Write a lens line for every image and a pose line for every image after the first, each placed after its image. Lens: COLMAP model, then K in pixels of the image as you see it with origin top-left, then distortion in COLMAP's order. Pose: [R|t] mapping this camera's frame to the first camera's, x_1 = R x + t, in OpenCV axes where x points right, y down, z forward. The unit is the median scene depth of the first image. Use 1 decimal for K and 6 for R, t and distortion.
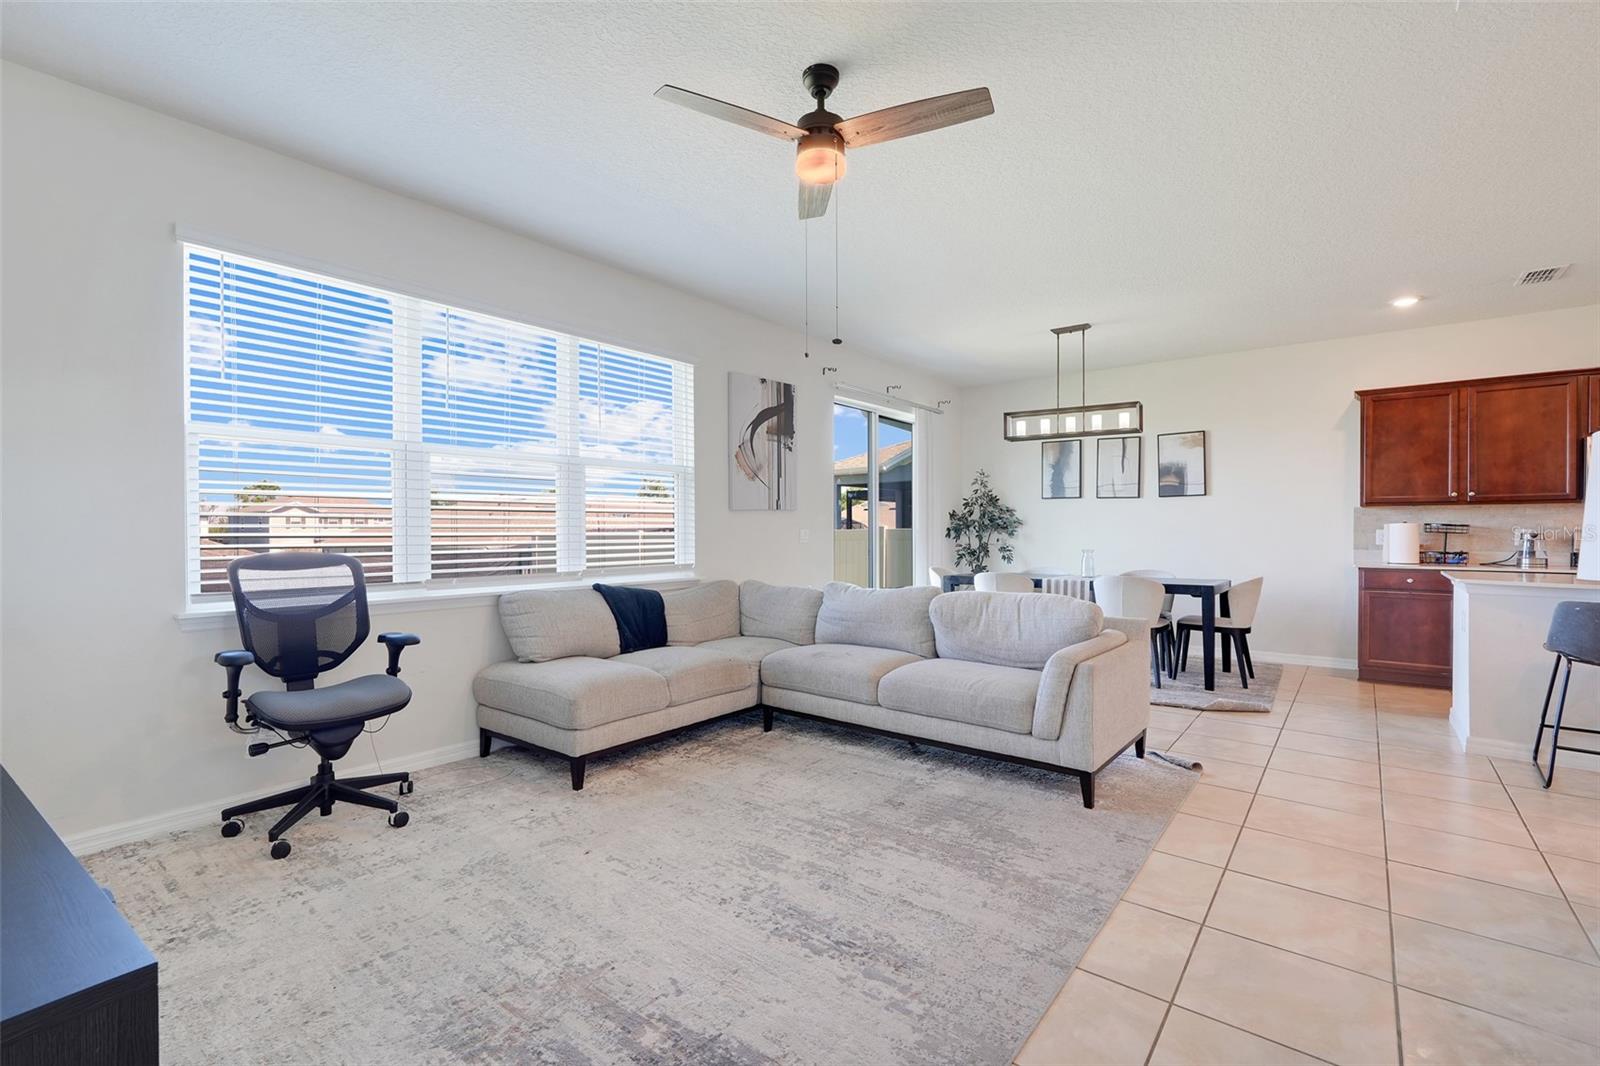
lens RADIAL K [[717.5, 0, 800.0], [0, 717.5, 533.0], [0, 0, 1]] dist [-0.014433, 0.010624]
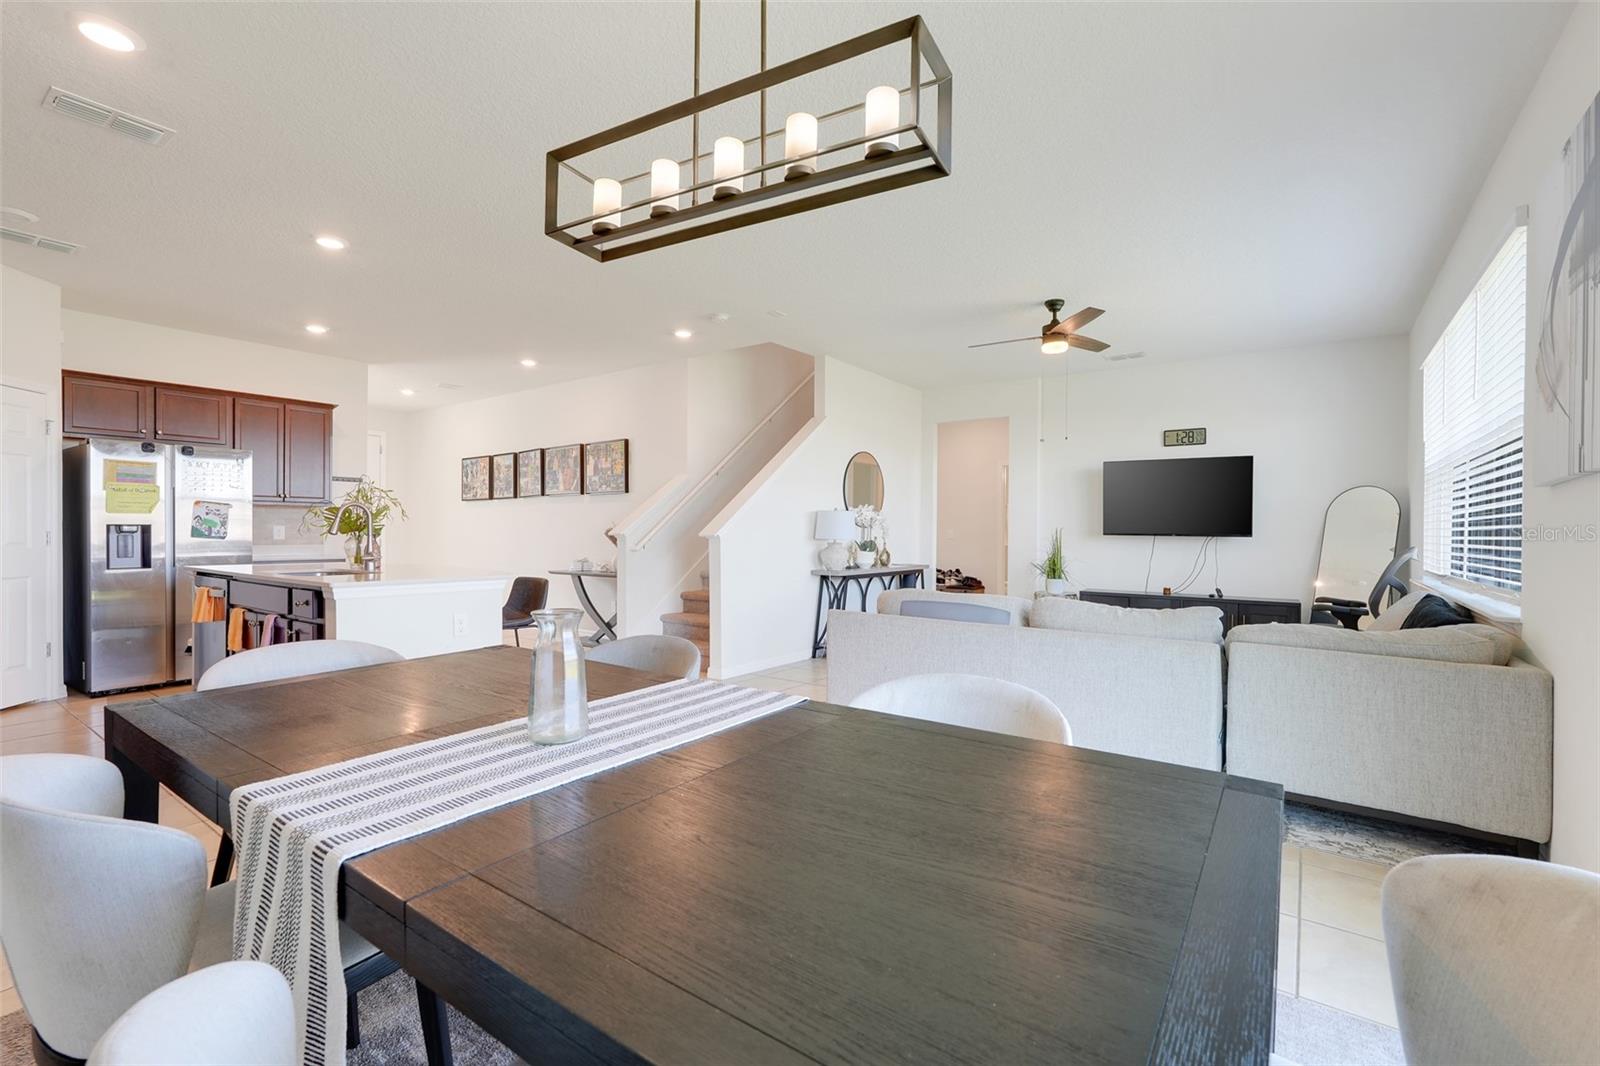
lens RADIAL K [[702.3, 0, 800.0], [0, 702.3, 533.0], [0, 0, 1]] dist [-0.014257, 0.006490]
pose [[-0.999470, -0.004803, -0.032212, 0.373258], [-0.005184, 0.999917, 0.011761, -0.006040], [0.032152, 0.011922, -0.999412, 1.379539]]
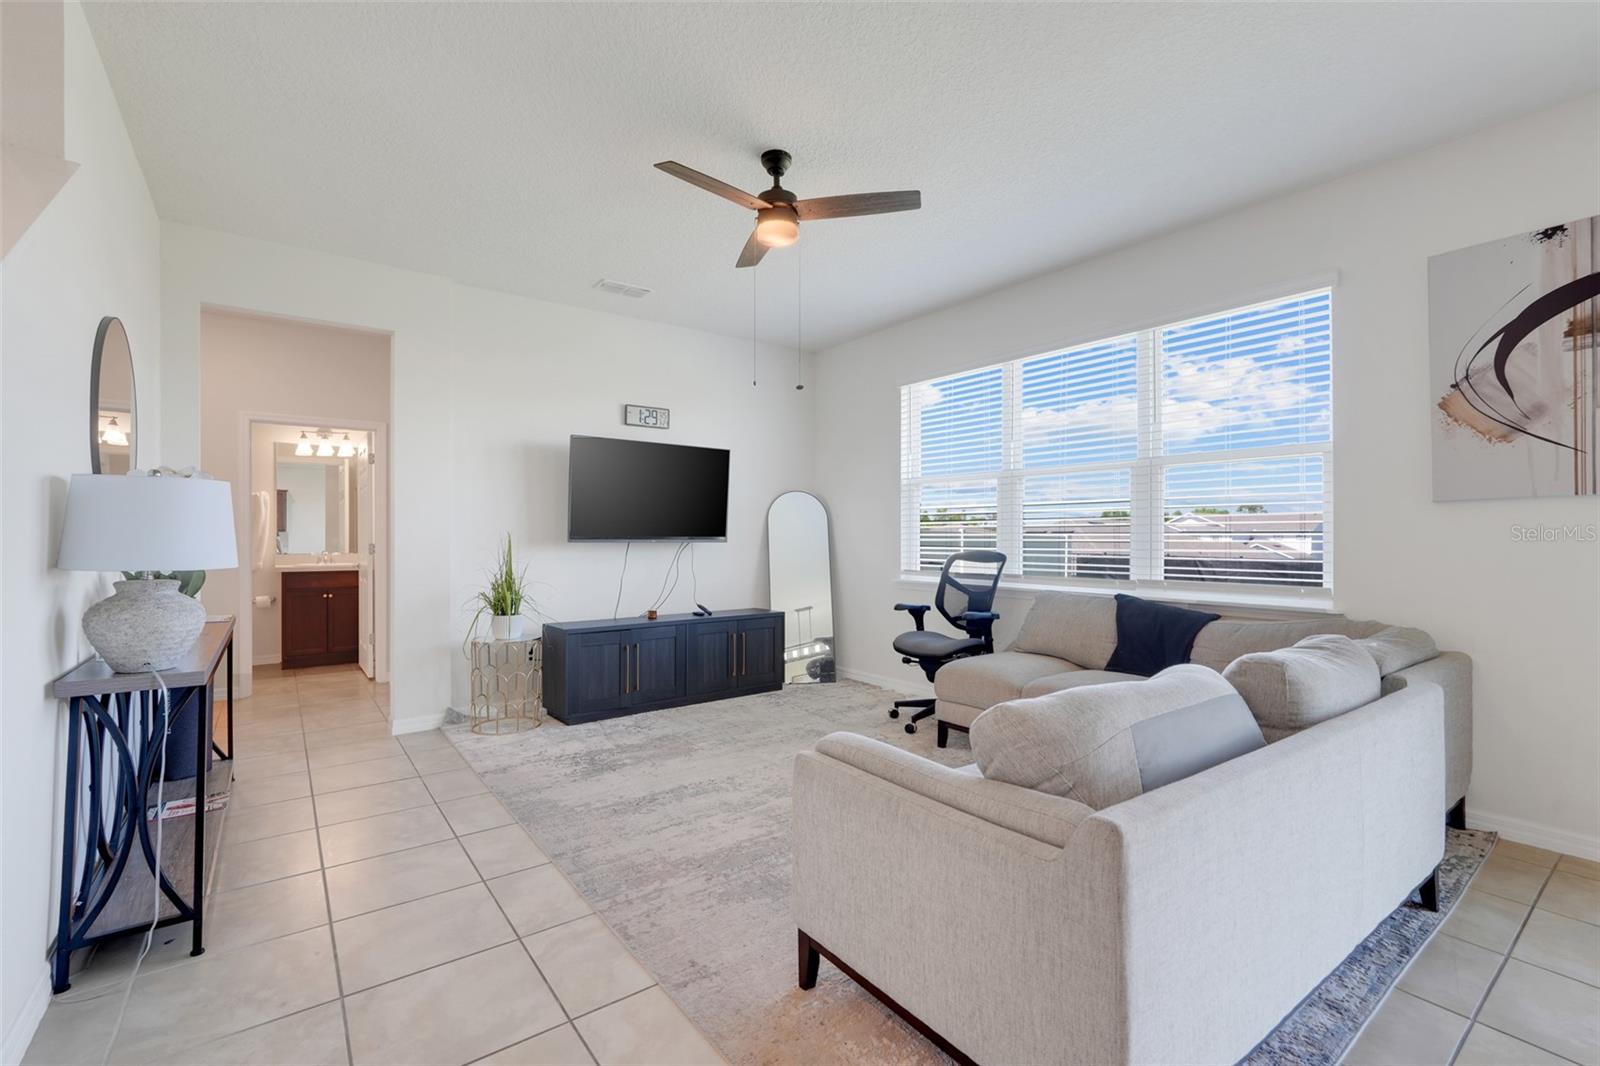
lens RADIAL K [[717.5, 0, 800.0], [0, 717.5, 533.0], [0, 0, 1]] dist [-0.014433, 0.010624]
pose [[-0.255899, -0.001803, -0.966702, 0.554463], [-0.005643, 0.999984, -0.000371, -0.004526], [0.966687, 0.005360, -0.255905, 0.634534]]
